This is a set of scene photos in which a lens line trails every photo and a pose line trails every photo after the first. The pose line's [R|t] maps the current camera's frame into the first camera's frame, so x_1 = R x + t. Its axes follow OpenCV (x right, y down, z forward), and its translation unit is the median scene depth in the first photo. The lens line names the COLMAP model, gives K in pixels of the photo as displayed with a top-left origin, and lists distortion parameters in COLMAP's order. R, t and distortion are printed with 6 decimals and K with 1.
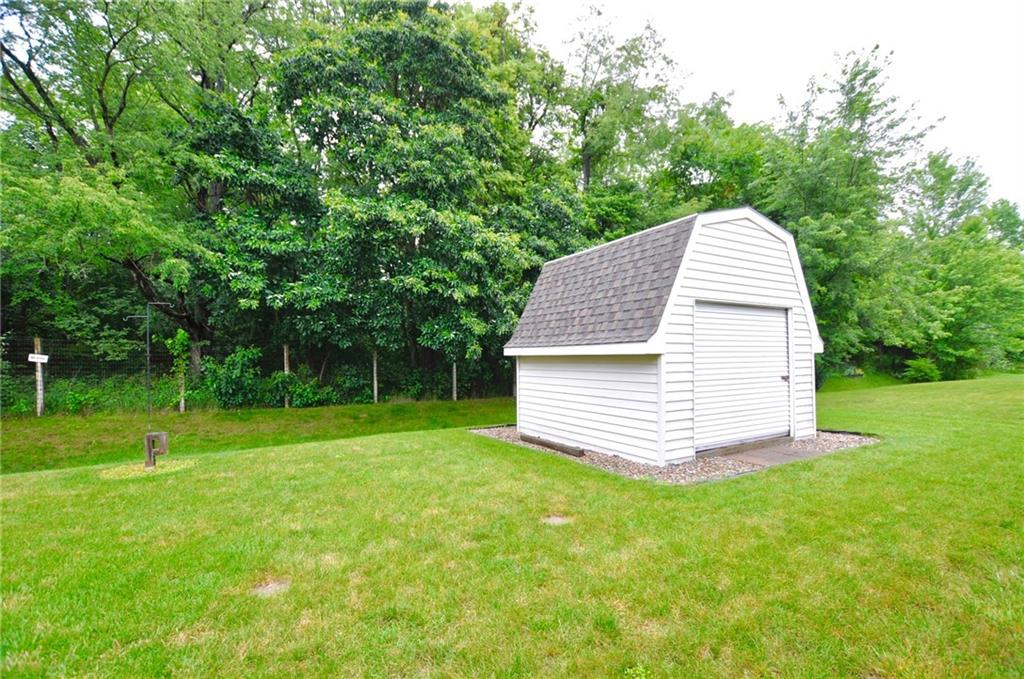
lens RADIAL K [[453.6, 0, 511.6], [0, 453.6, 346.5], [0, 0, 1]] dist [-0.031813, 0.006854]
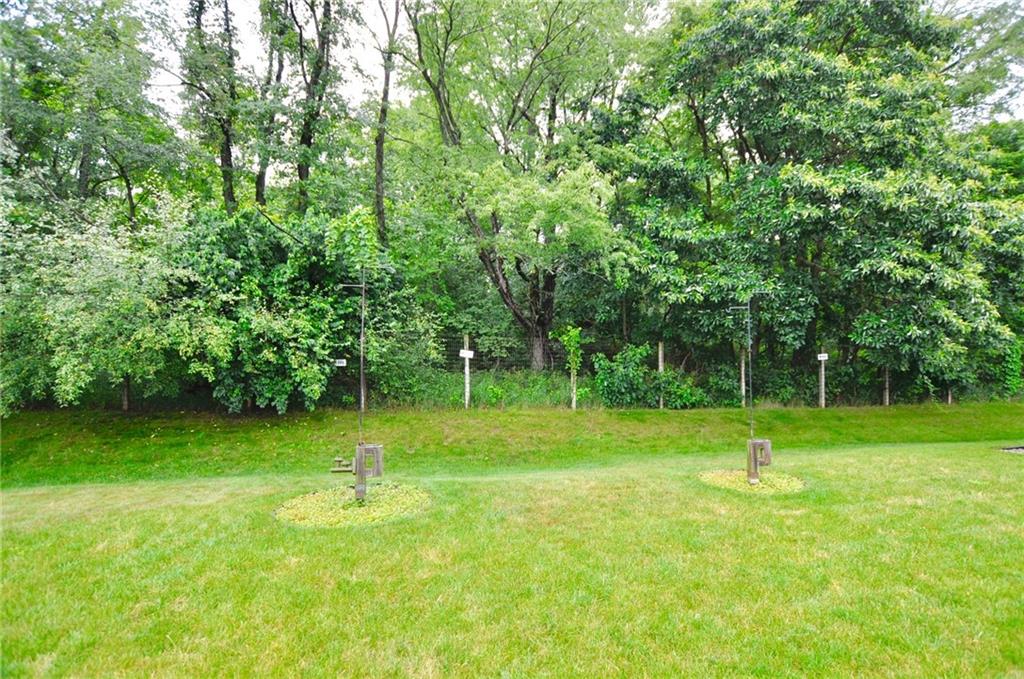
lens RADIAL K [[453.6, 0, 524.7], [0, 453.6, 346.3], [0, 0, 1]] dist [-0.031813, 0.006854]
pose [[0.944328, 0.004320, -0.328979, -0.462448], [-0.004988, 0.999987, -0.001187, 0.007400], [0.328969, 0.002762, 0.944337, 0.009405]]
